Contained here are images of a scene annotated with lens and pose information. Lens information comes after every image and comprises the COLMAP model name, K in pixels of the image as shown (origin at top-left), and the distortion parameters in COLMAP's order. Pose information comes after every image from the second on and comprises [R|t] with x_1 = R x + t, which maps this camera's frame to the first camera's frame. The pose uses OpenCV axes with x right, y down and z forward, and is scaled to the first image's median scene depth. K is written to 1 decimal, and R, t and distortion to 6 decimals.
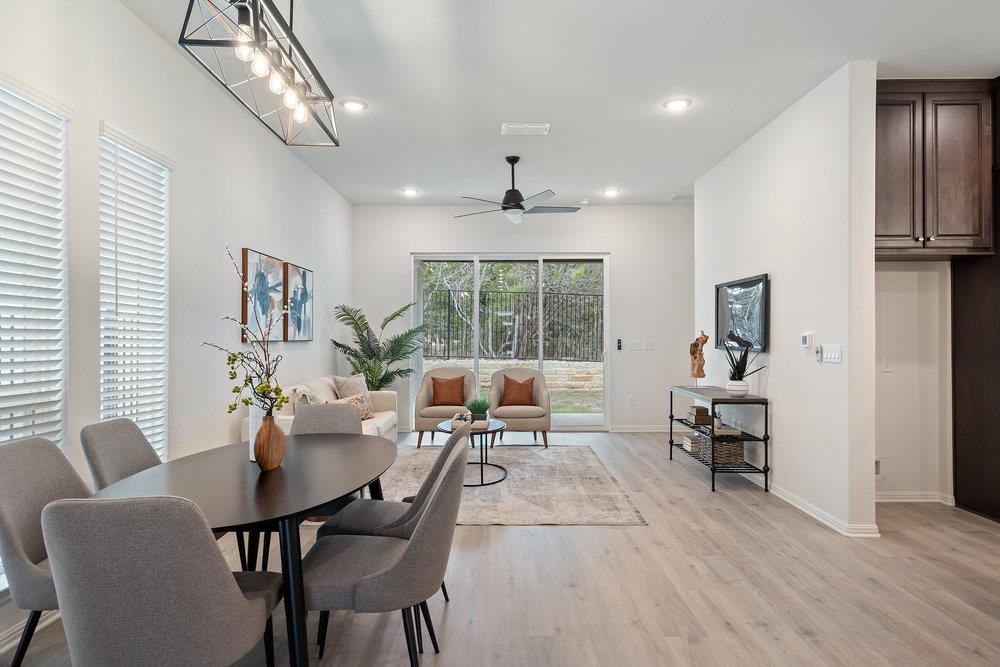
lens RADIAL K [[591.4, 0, 505.7], [0, 591.4, 336.7], [0, 0, 1]] dist [0.005684, 0.001885]
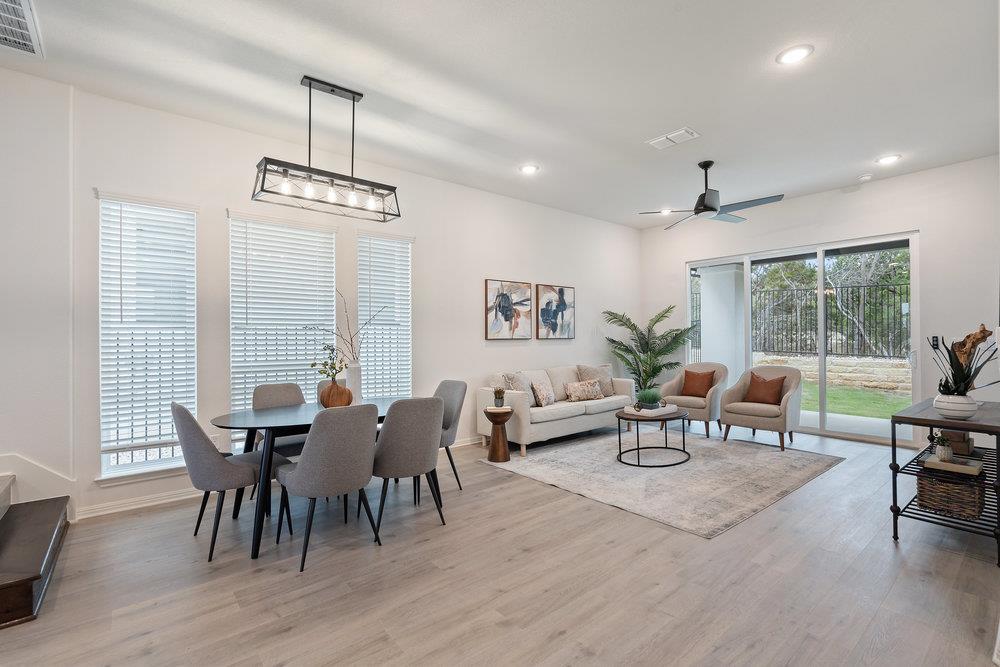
lens RADIAL K [[458.5, 0, 500.0], [0, 458.5, 333.5], [0, 0, 1]] dist [0.000041, 0.000304]
pose [[0.628487, -0.008879, -0.777770, 0.411319], [0.006590, 0.999960, -0.006091, 0.001068], [0.777792, -0.001298, 0.628520, 0.209071]]
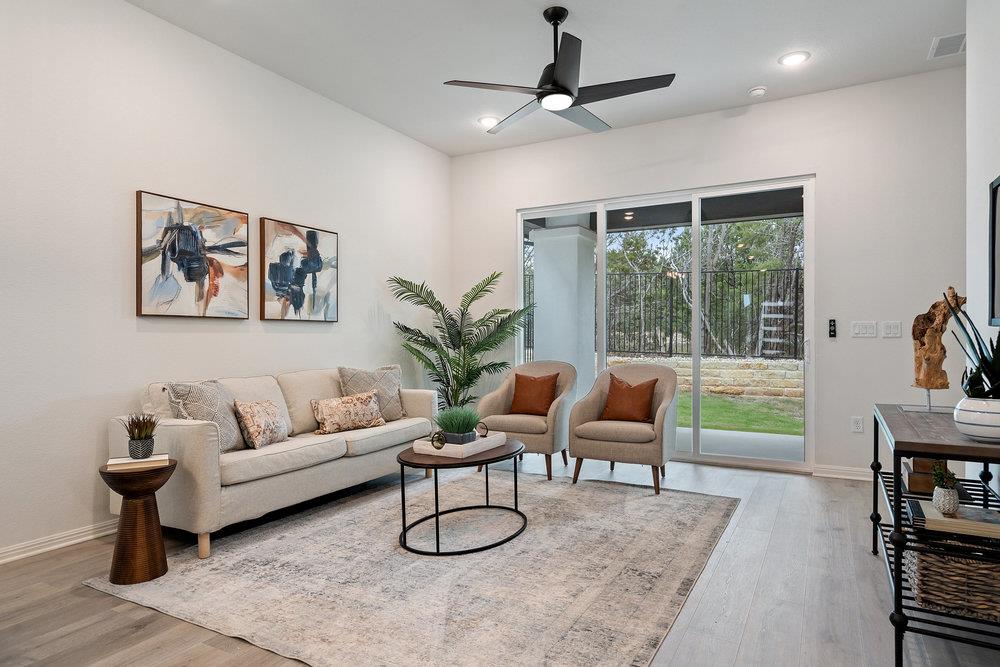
lens RADIAL K [[591.4, 0, 505.7], [0, 591.4, 336.7], [0, 0, 1]] dist [0.005684, 0.001885]
pose [[0.872639, -0.002037, -0.488361, 0.265096], [0.001084, 0.999997, -0.002234, 0.030319], [0.488364, 0.001421, 0.872639, 0.445887]]
